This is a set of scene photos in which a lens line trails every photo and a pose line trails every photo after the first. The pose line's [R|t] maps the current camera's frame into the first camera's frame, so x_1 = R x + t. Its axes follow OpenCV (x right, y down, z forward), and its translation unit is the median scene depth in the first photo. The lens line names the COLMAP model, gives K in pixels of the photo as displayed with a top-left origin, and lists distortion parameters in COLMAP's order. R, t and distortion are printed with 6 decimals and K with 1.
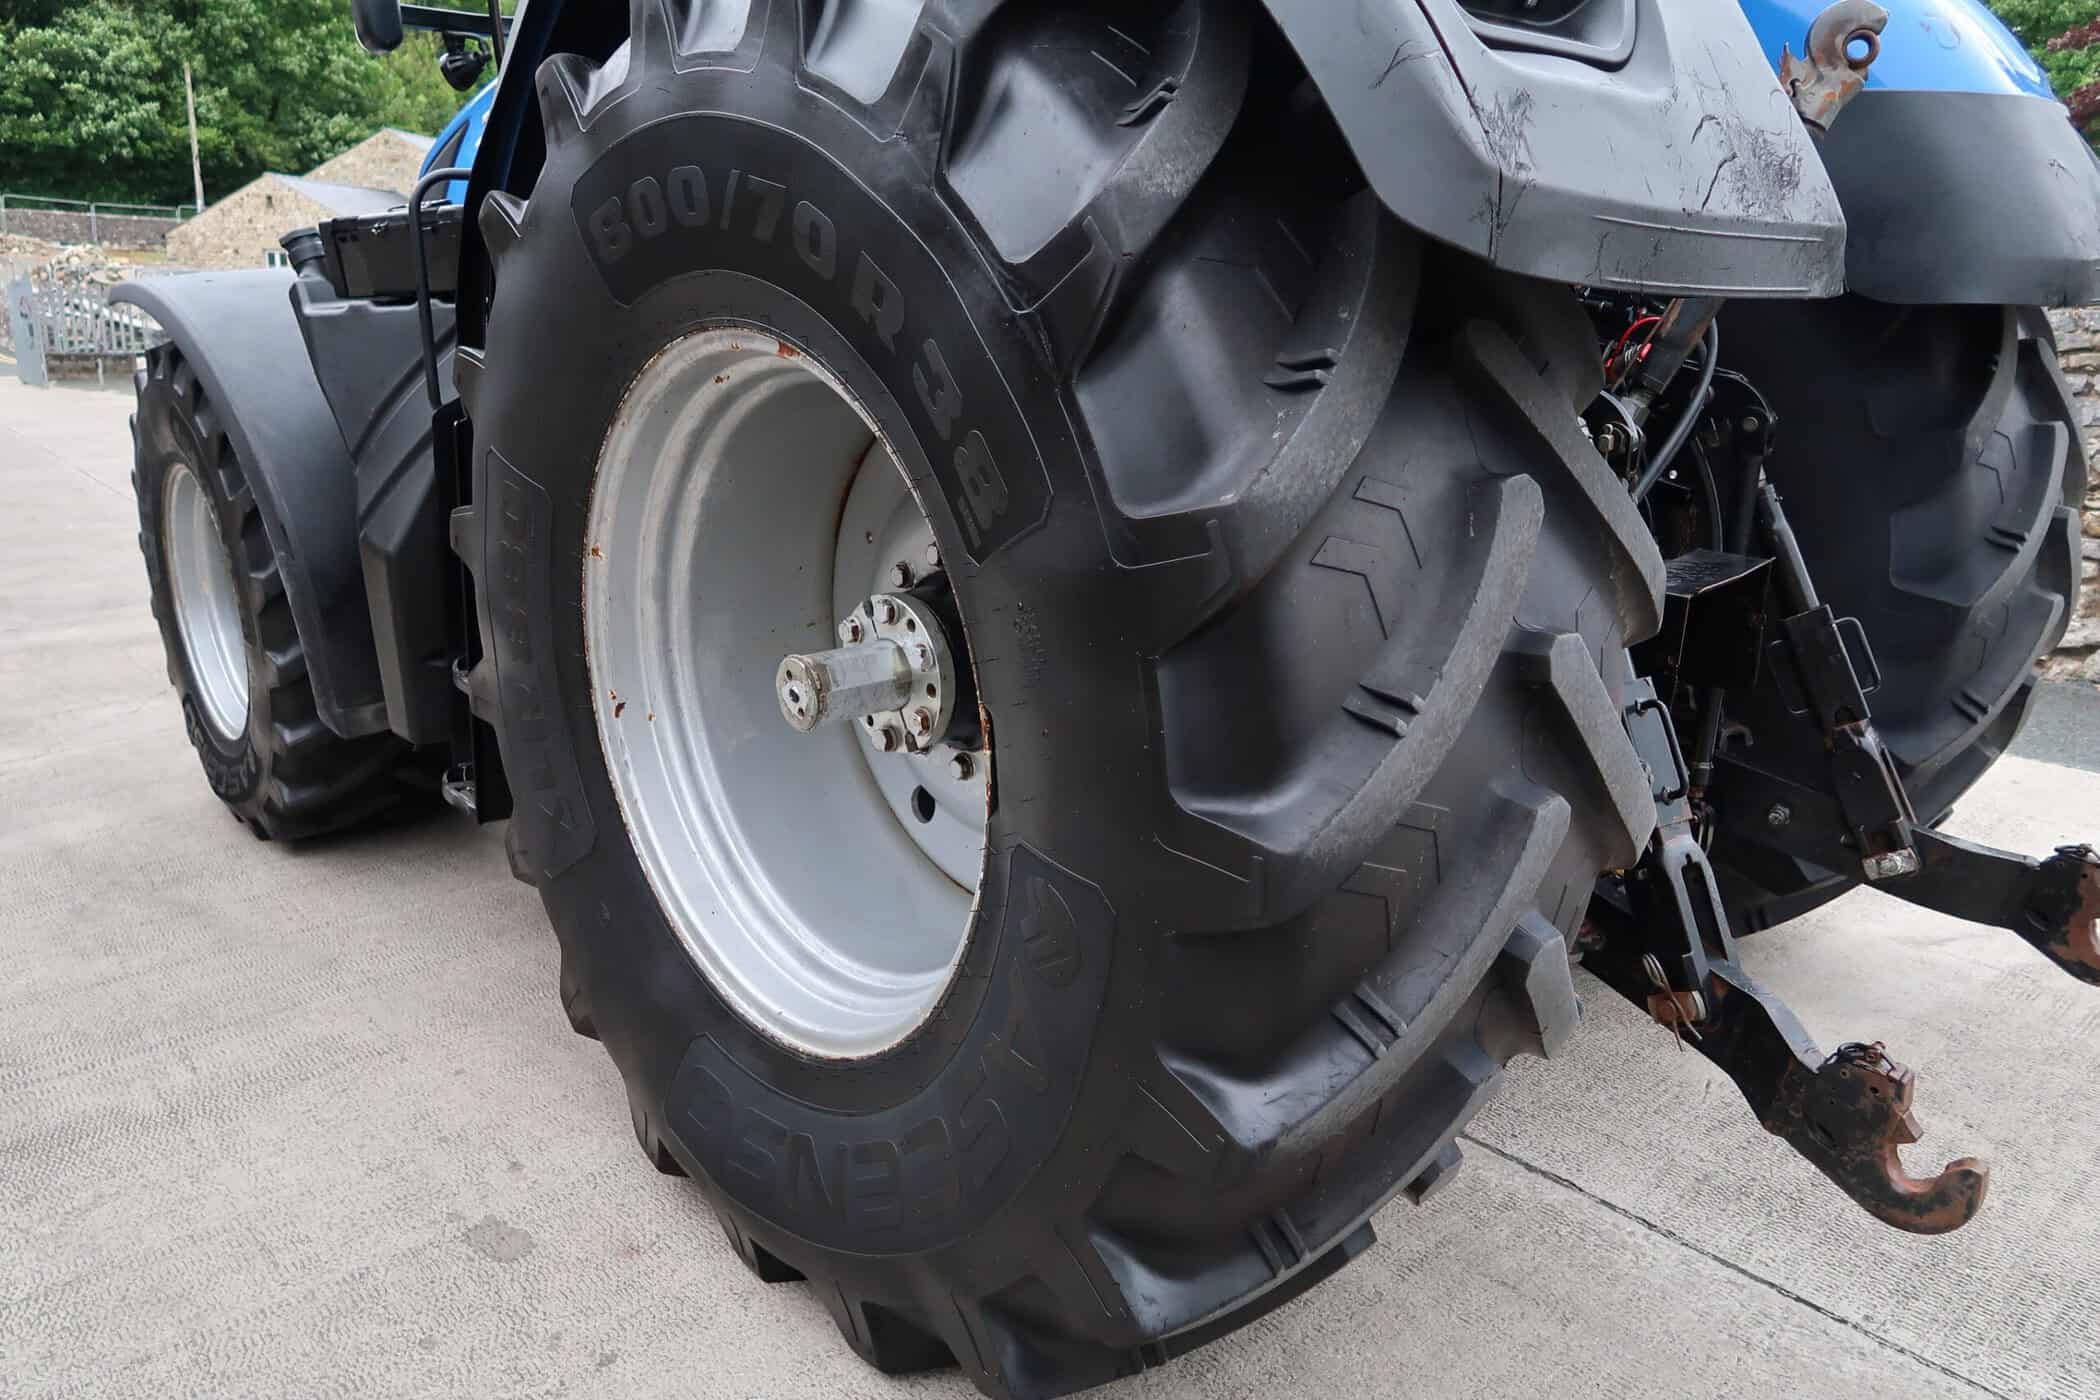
lens RADIAL K [[1436.7, 0, 1043.4], [0, 1436.7, 695.9], [0, 0, 1]] dist [-0.028058, 0.004555]
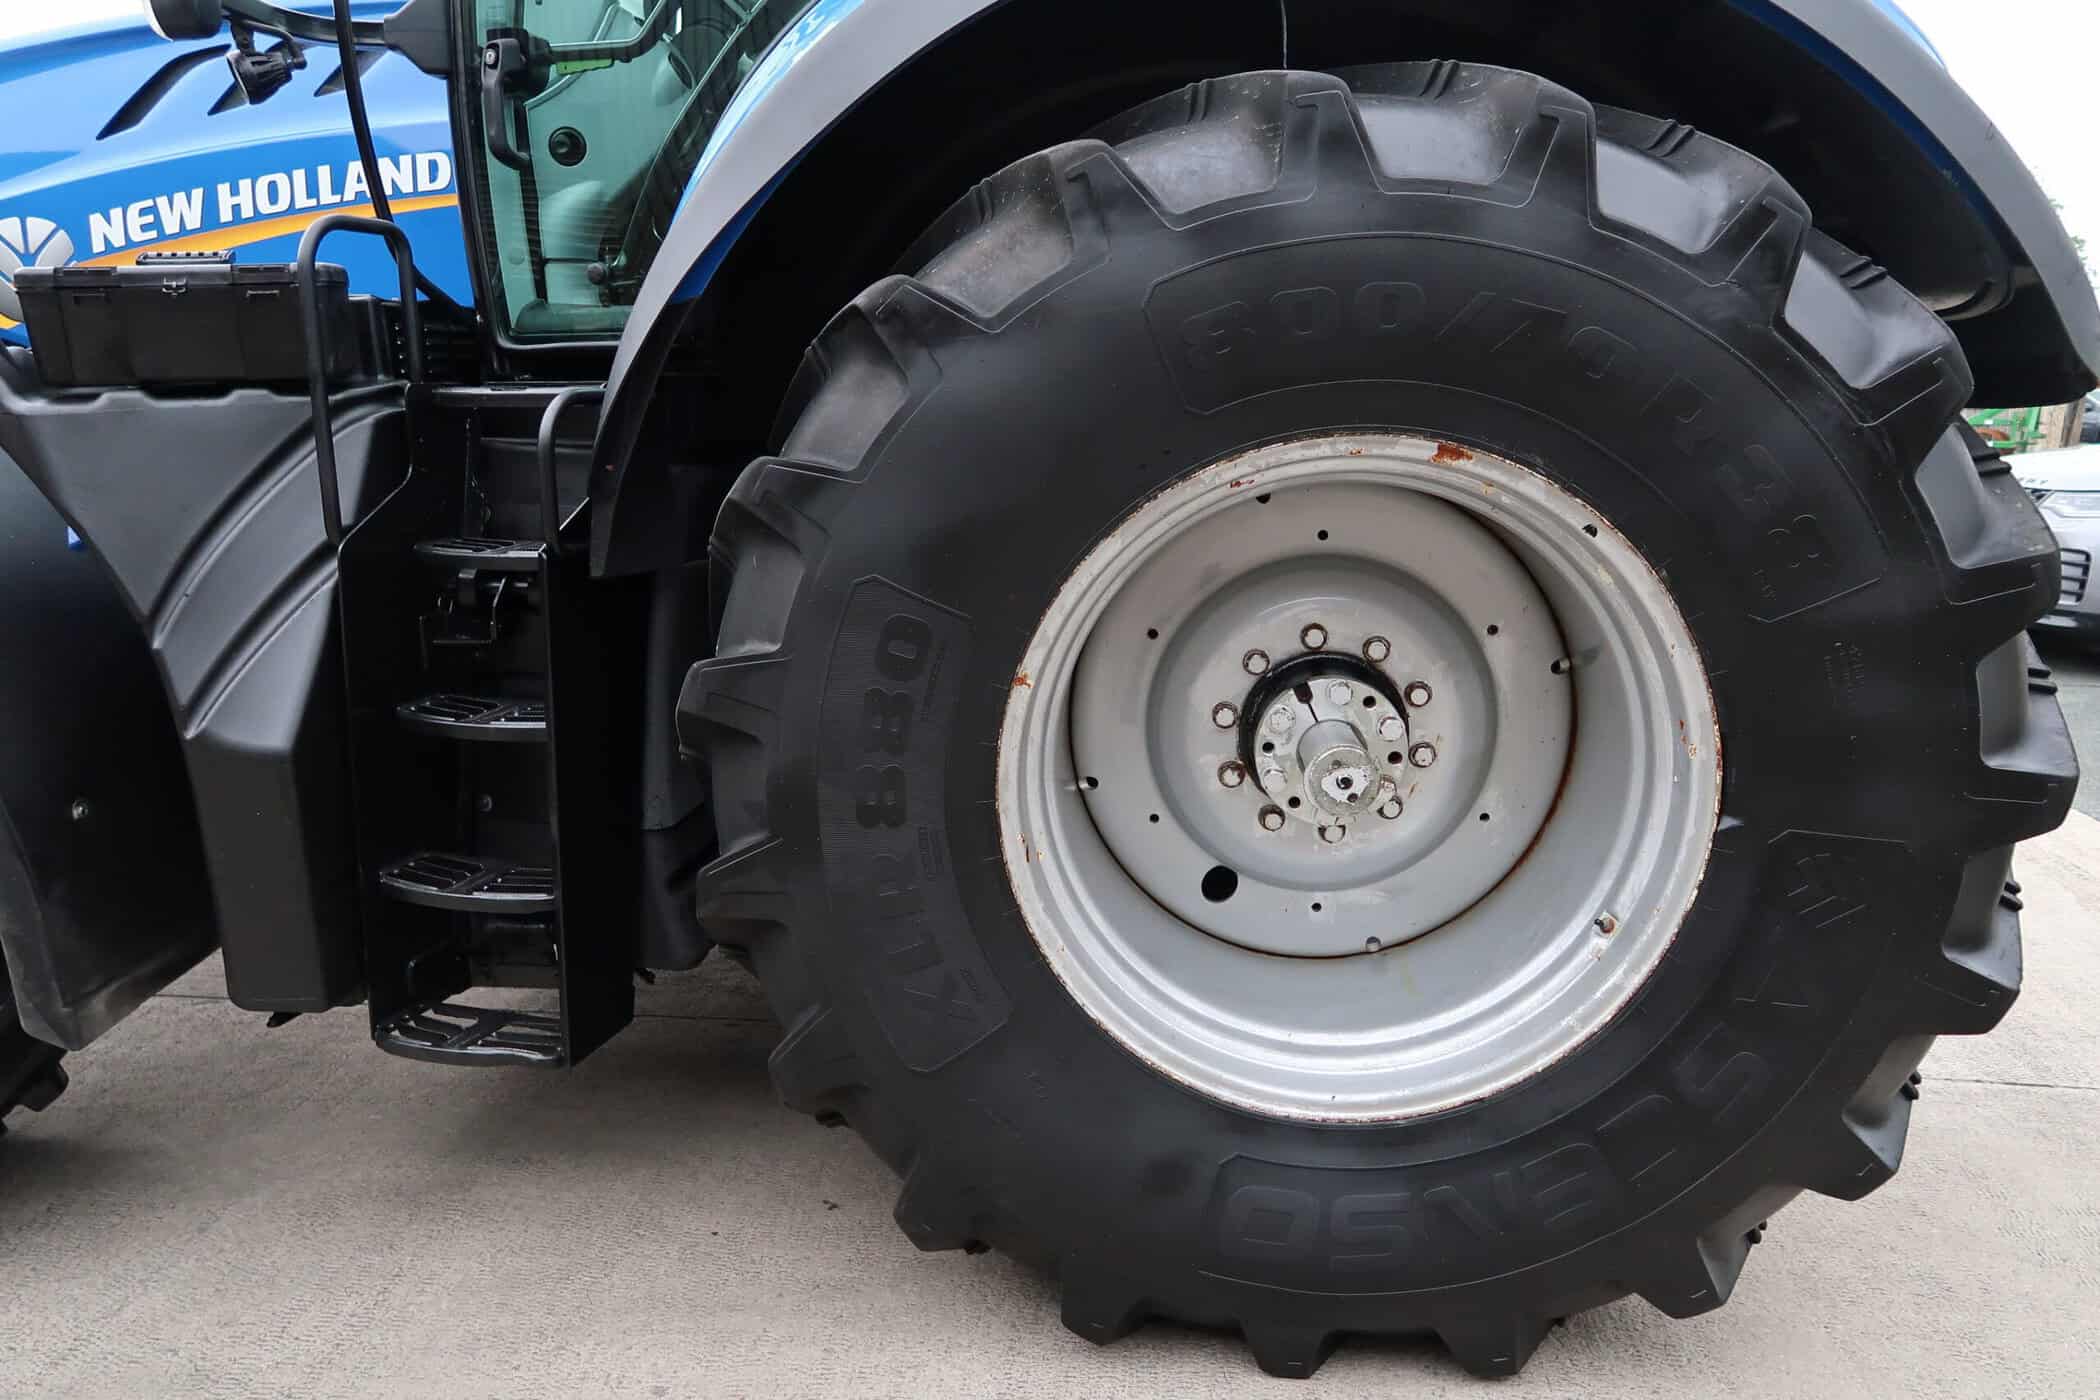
lens RADIAL K [[1436.7, 0, 1043.4], [0, 1436.7, 695.9], [0, 0, 1]] dist [-0.028058, 0.004555]
pose [[0.731964, -0.143025, 0.666163, -0.550795], [0.170290, 0.985092, 0.024388, -0.067242], [-0.659720, 0.095590, 0.745408, 0.200056]]
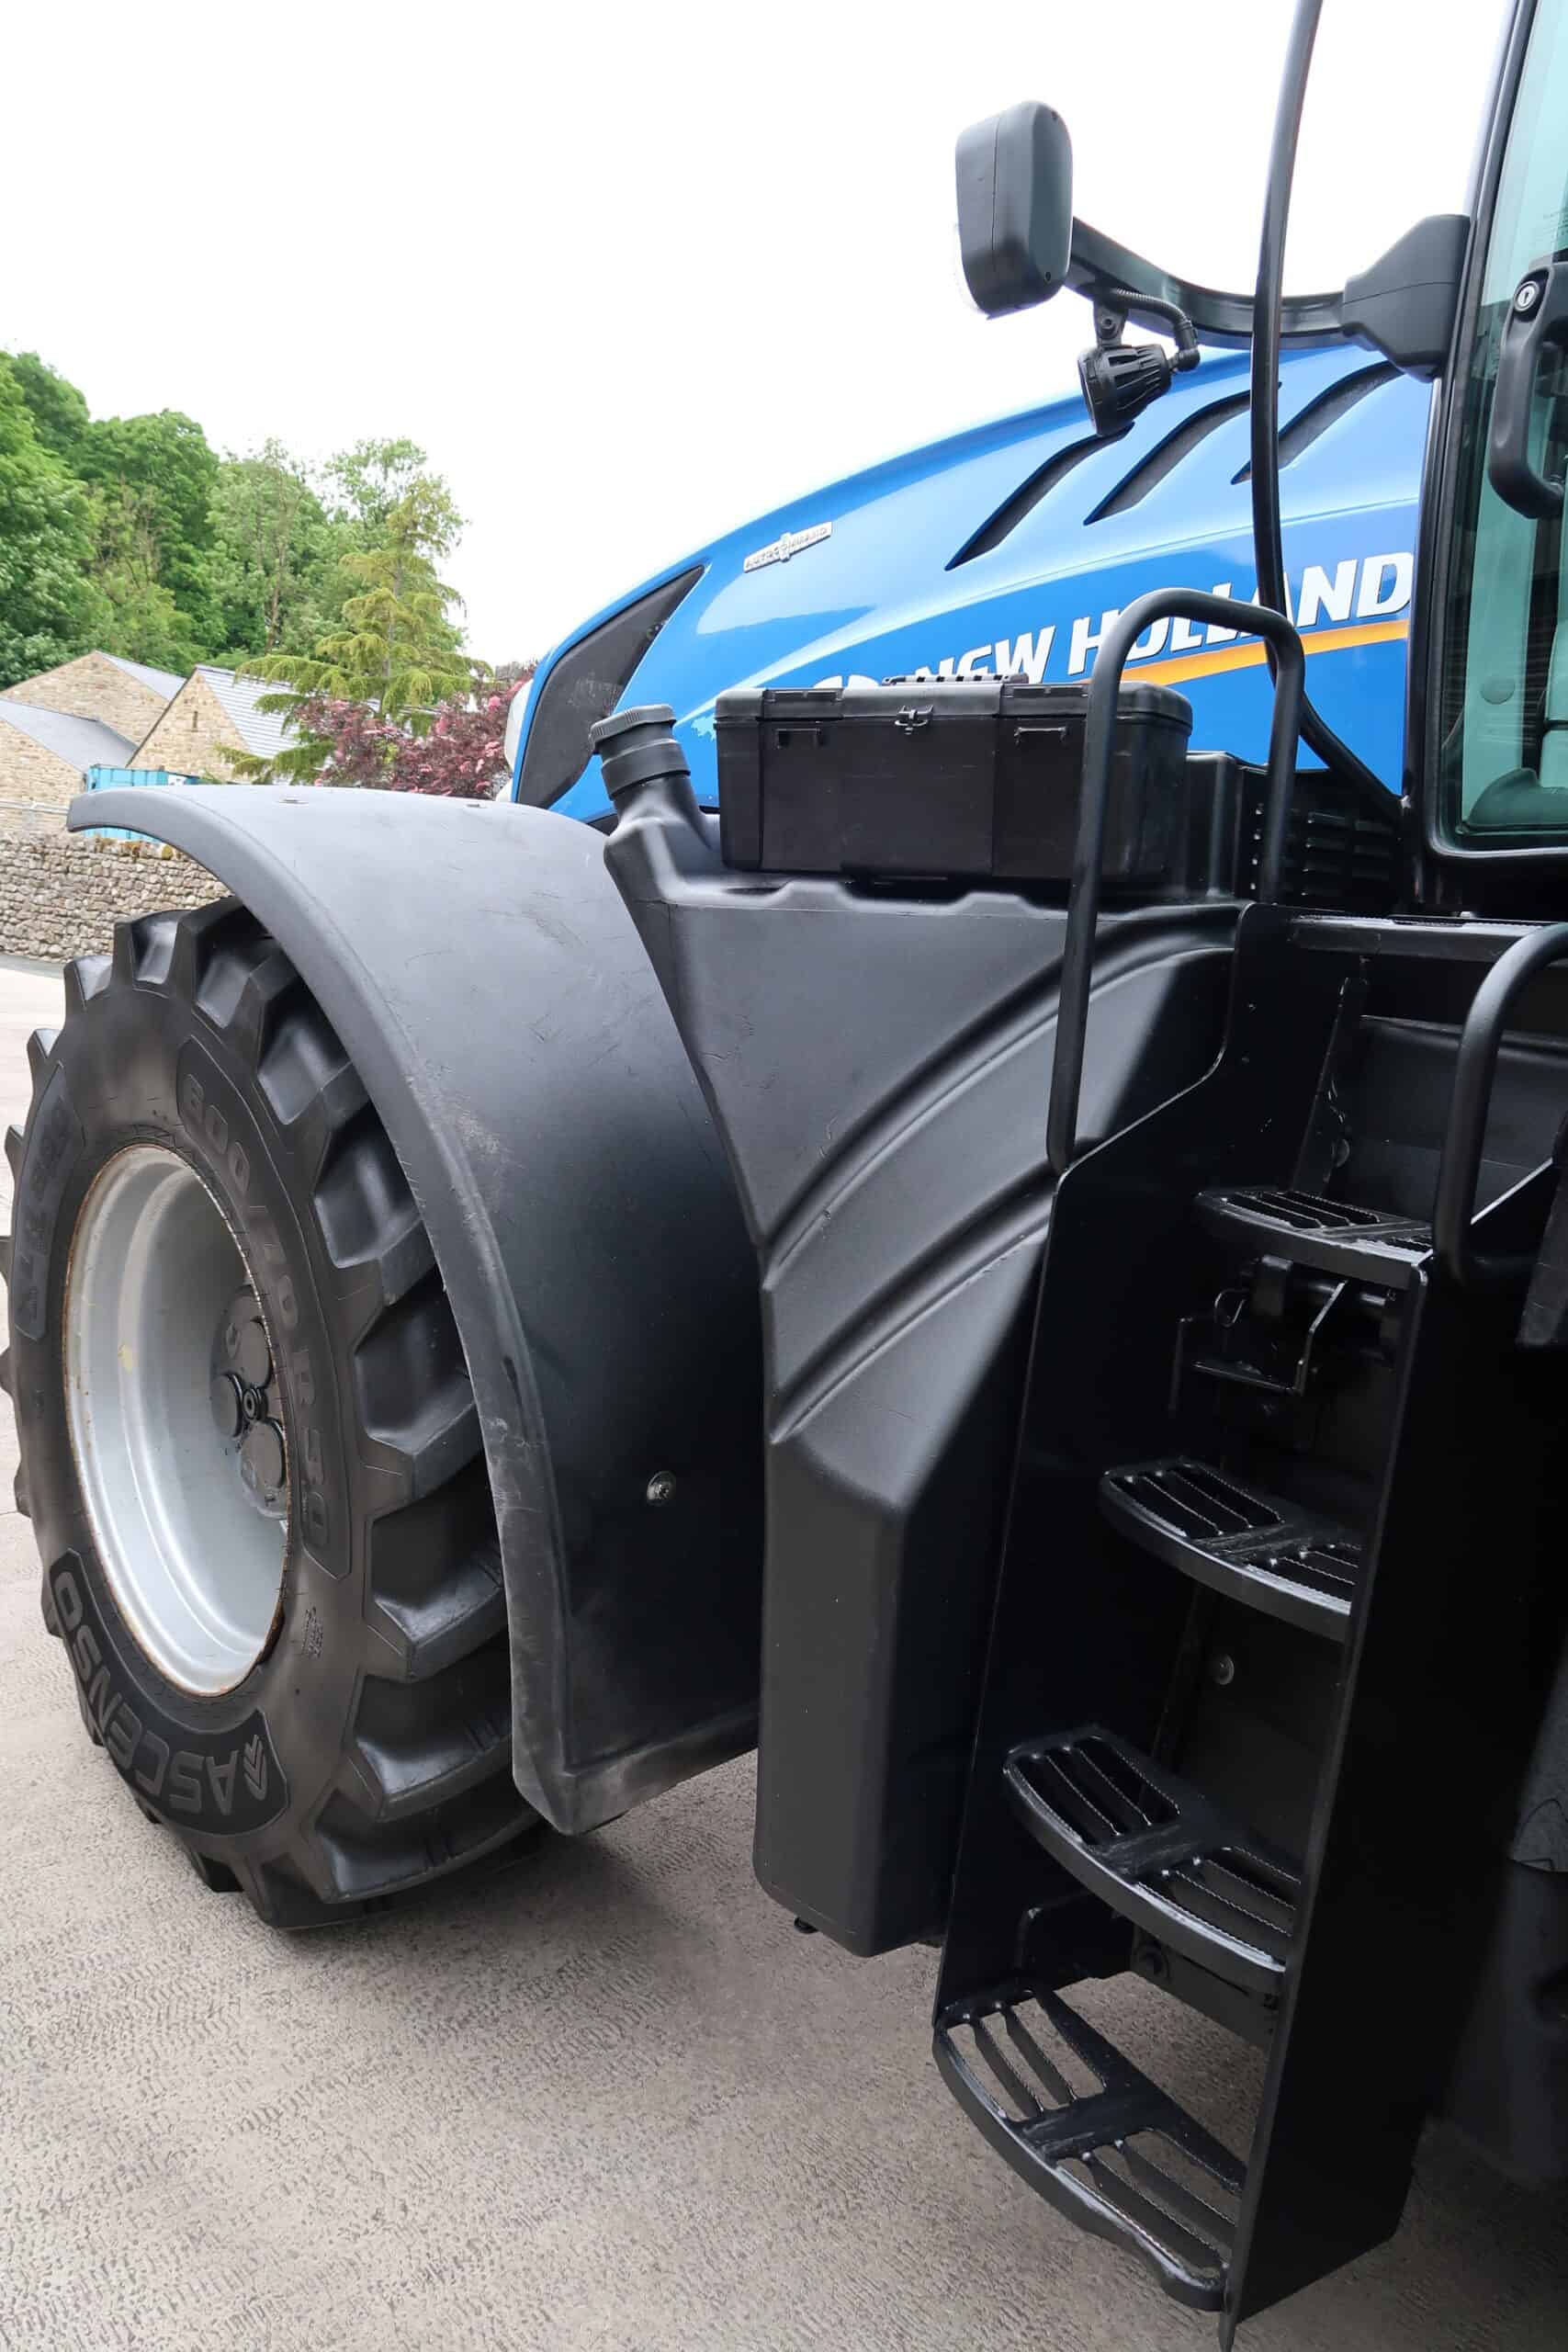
lens RADIAL K [[1609.0, 0, 771.8], [0, 1609.0, 1191.1], [0, 0, 1]] dist [-0.028058, 0.004555]
pose [[0.996952, 0.077185, 0.011380, -0.428638], [-0.075878, 0.993155, -0.088798, -0.123779], [-0.018156, 0.087664, 0.995985, 0.467433]]
